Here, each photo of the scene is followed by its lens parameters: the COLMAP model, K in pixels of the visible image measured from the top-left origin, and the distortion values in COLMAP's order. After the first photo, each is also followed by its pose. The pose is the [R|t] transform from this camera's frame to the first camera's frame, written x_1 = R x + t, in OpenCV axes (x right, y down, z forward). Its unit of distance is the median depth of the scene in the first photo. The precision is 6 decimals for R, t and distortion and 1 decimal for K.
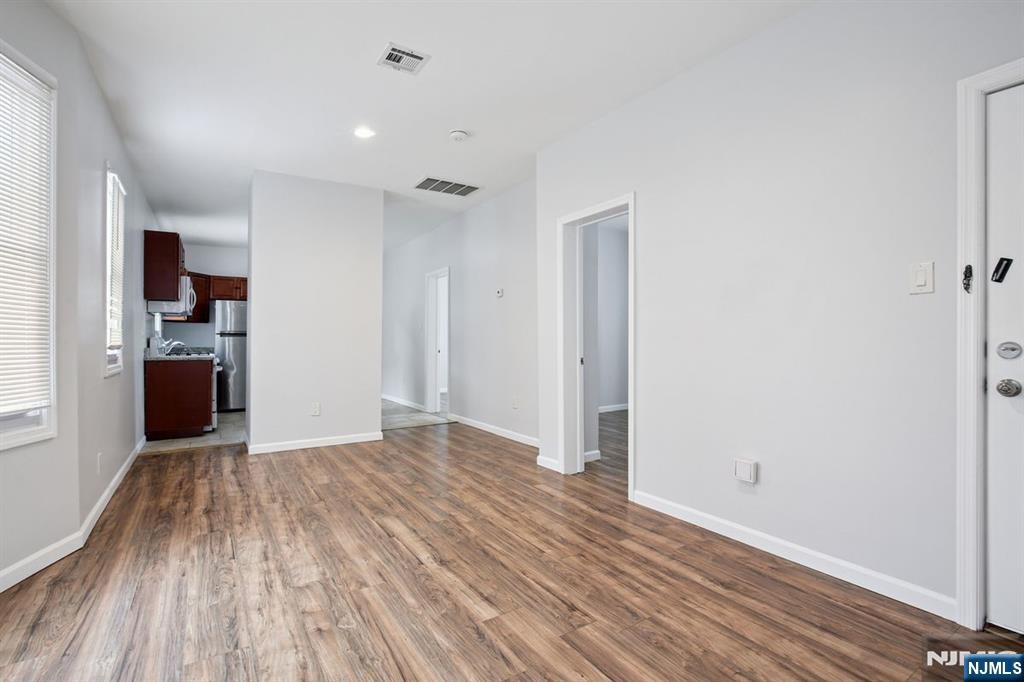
lens RADIAL K [[483.7, 0, 509.4], [0, 483.7, 345.5], [0, 0, 1]] dist [-0.004142, 0.000325]
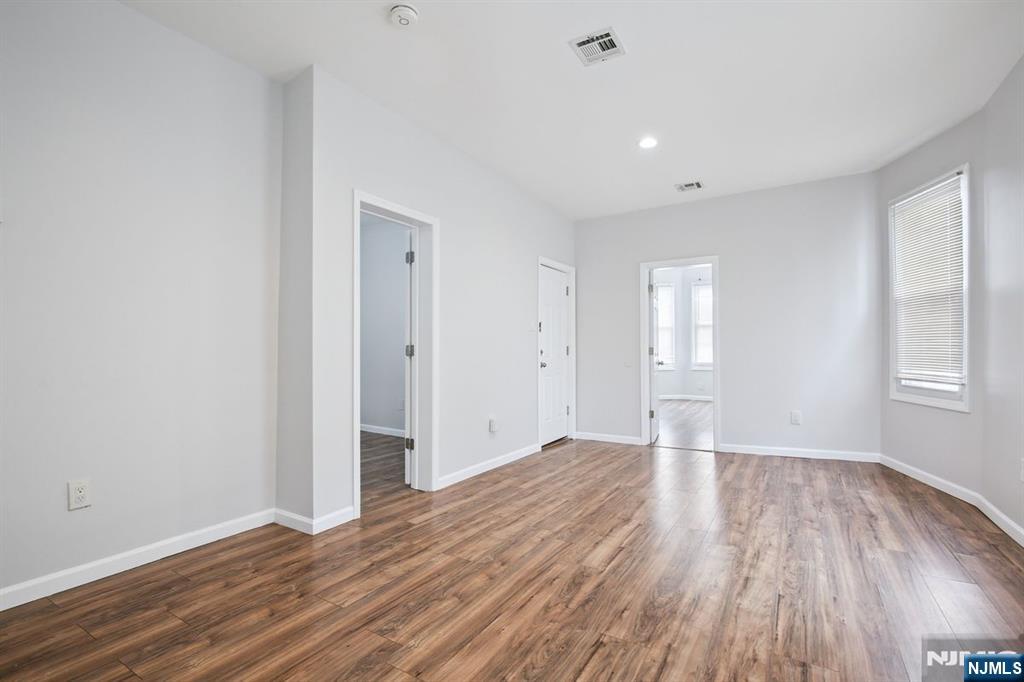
lens RADIAL K [[483.7, 0, 509.4], [0, 483.7, 345.5], [0, 0, 1]] dist [-0.004142, 0.000325]
pose [[-0.451718, 0.011965, 0.892080, -1.070320], [0.007225, 0.999926, -0.009753, -0.008308], [-0.892131, 0.002040, -0.451771, 1.726012]]
